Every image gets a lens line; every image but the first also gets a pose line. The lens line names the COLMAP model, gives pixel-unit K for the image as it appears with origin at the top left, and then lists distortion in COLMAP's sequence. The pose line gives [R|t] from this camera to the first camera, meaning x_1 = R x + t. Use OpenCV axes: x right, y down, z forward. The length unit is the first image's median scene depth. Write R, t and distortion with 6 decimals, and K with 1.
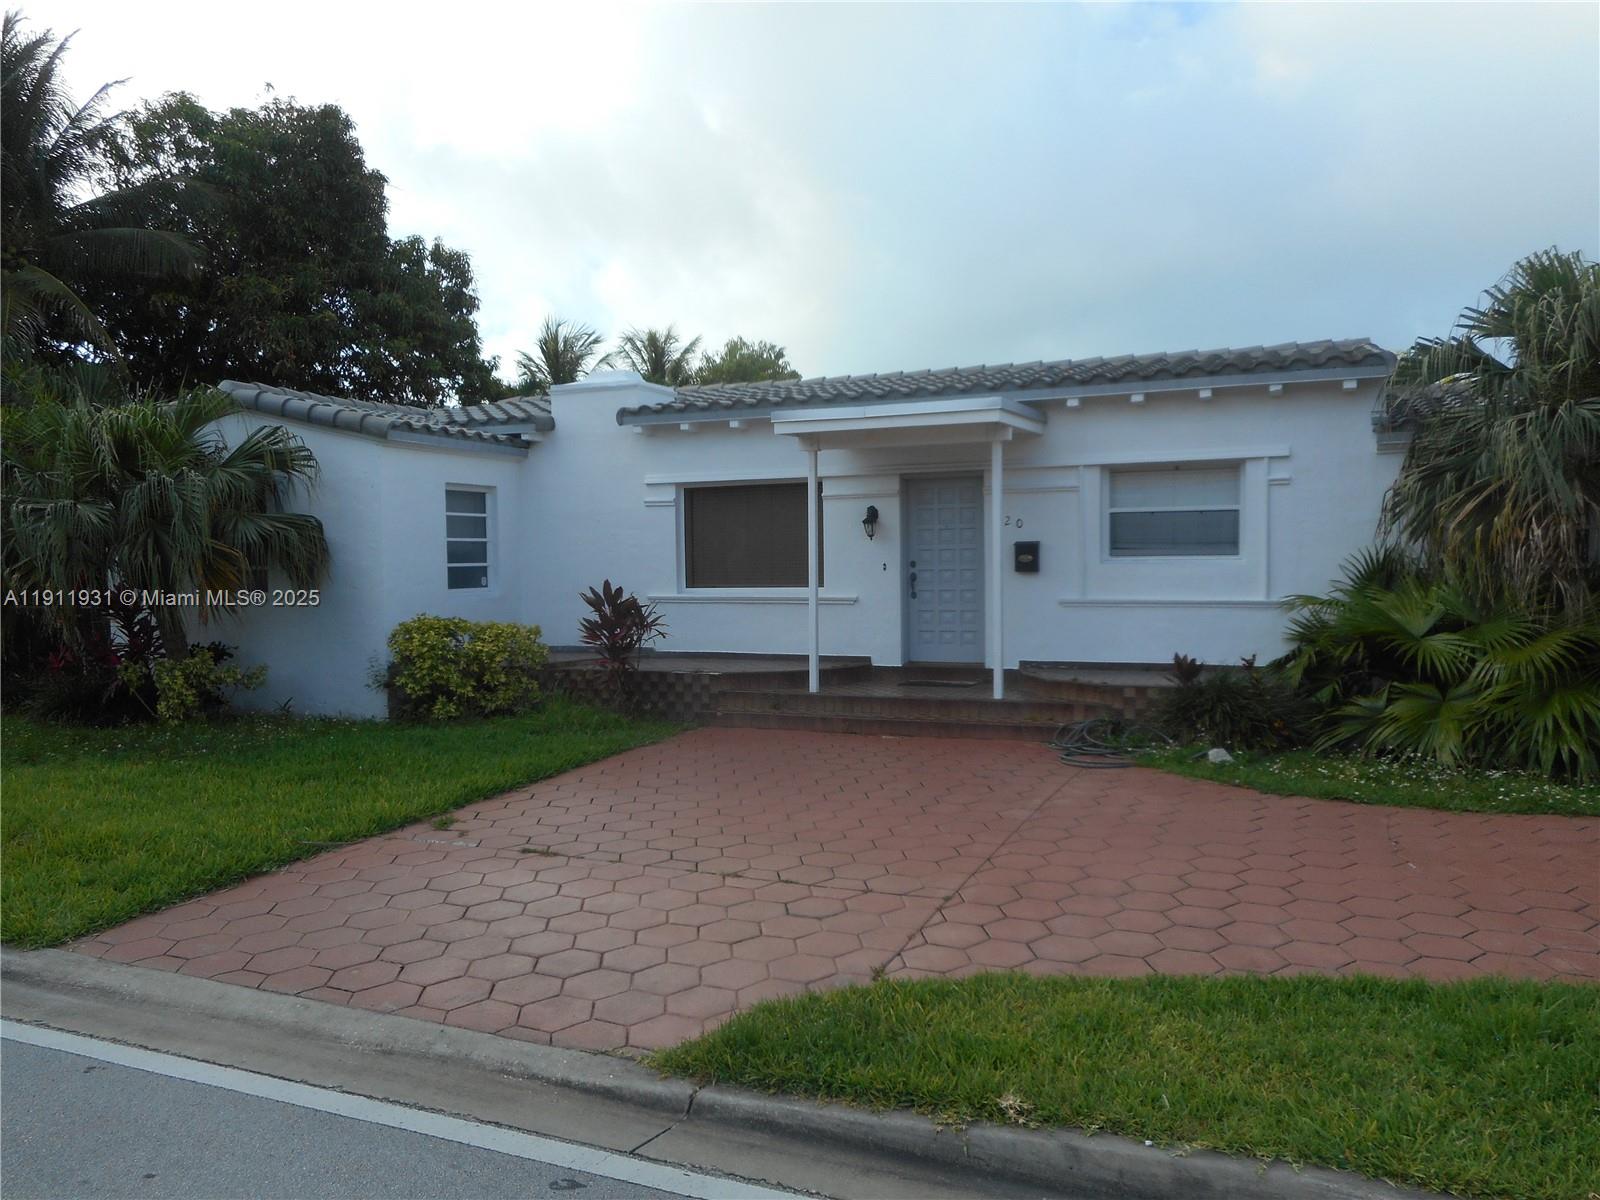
lens RADIAL K [[1204.5, 0, 807.0], [0, 1204.5, 604.2], [0, 0, 1]] dist [0.002438, 0.003242]
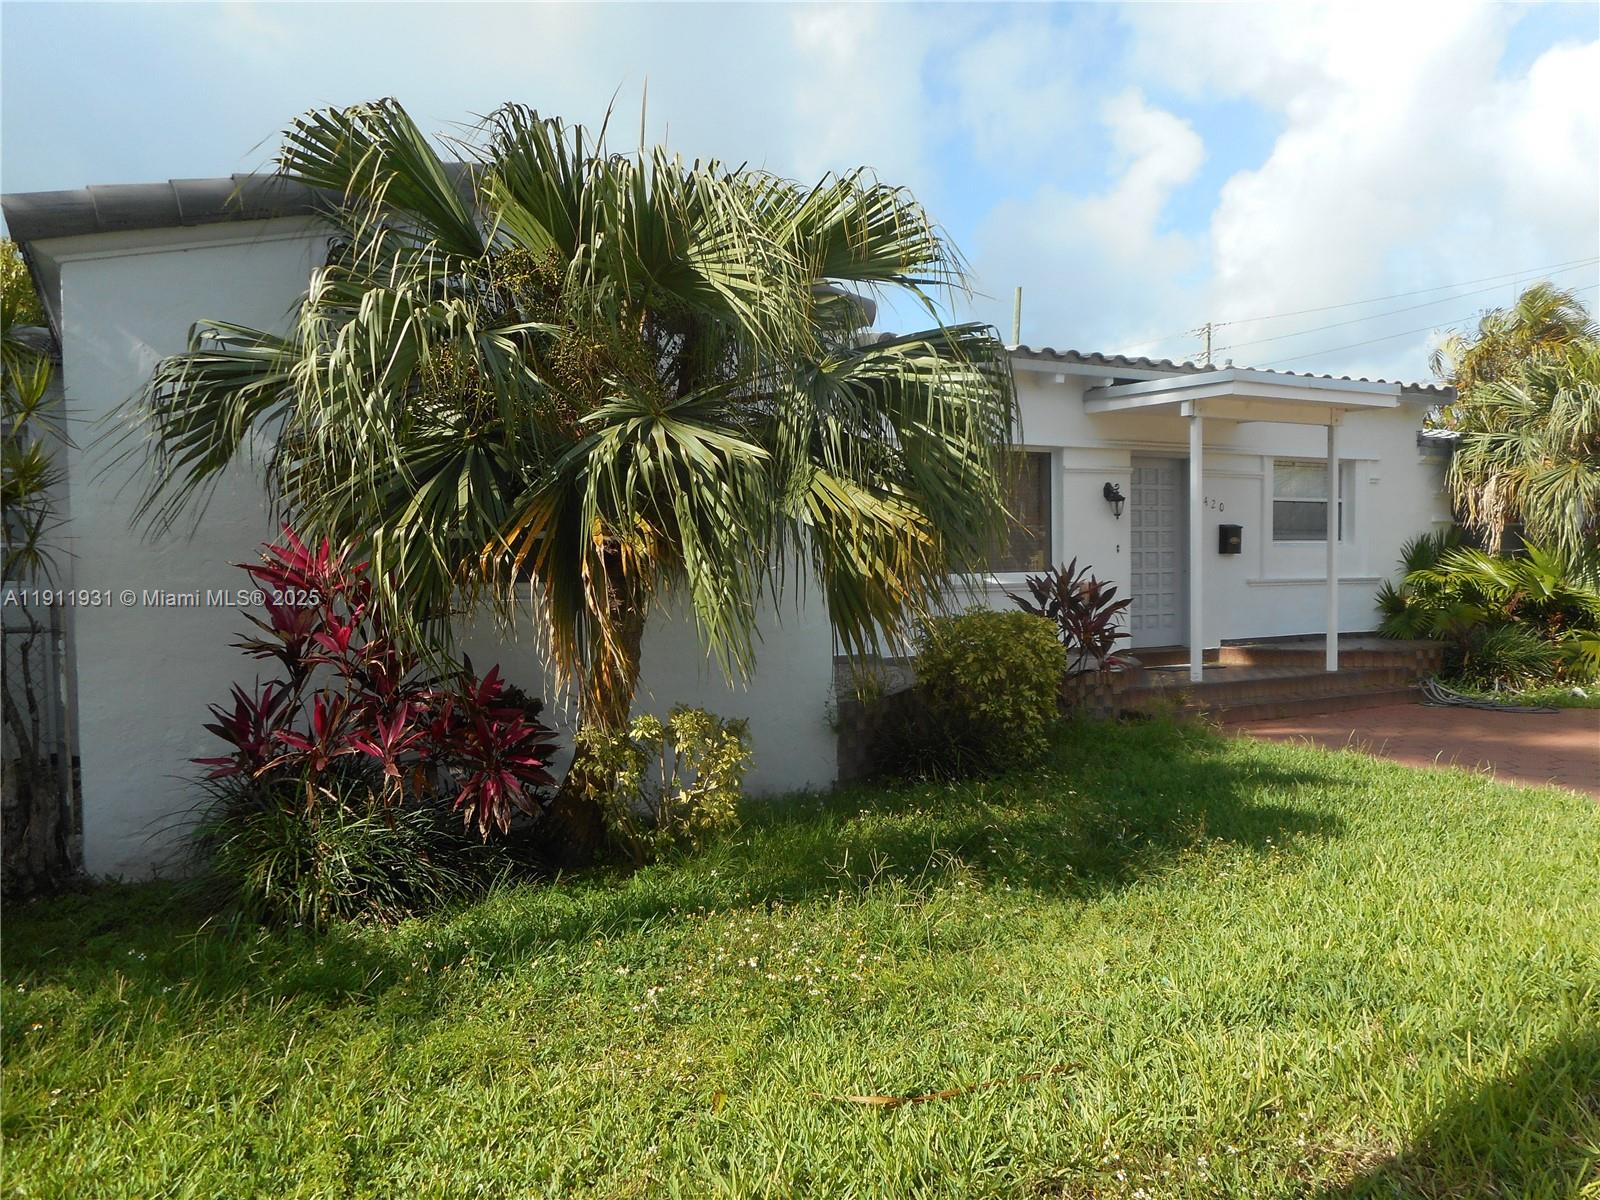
lens RADIAL K [[1204.5, 0, 807.0], [0, 1204.5, 604.2], [0, 0, 1]] dist [0.002438, 0.003242]
pose [[0.596697, -0.017015, 0.802286, -0.870352], [0.037845, 0.999259, -0.006955, 0.010185], [-0.801573, 0.034512, 0.596899, 0.682832]]
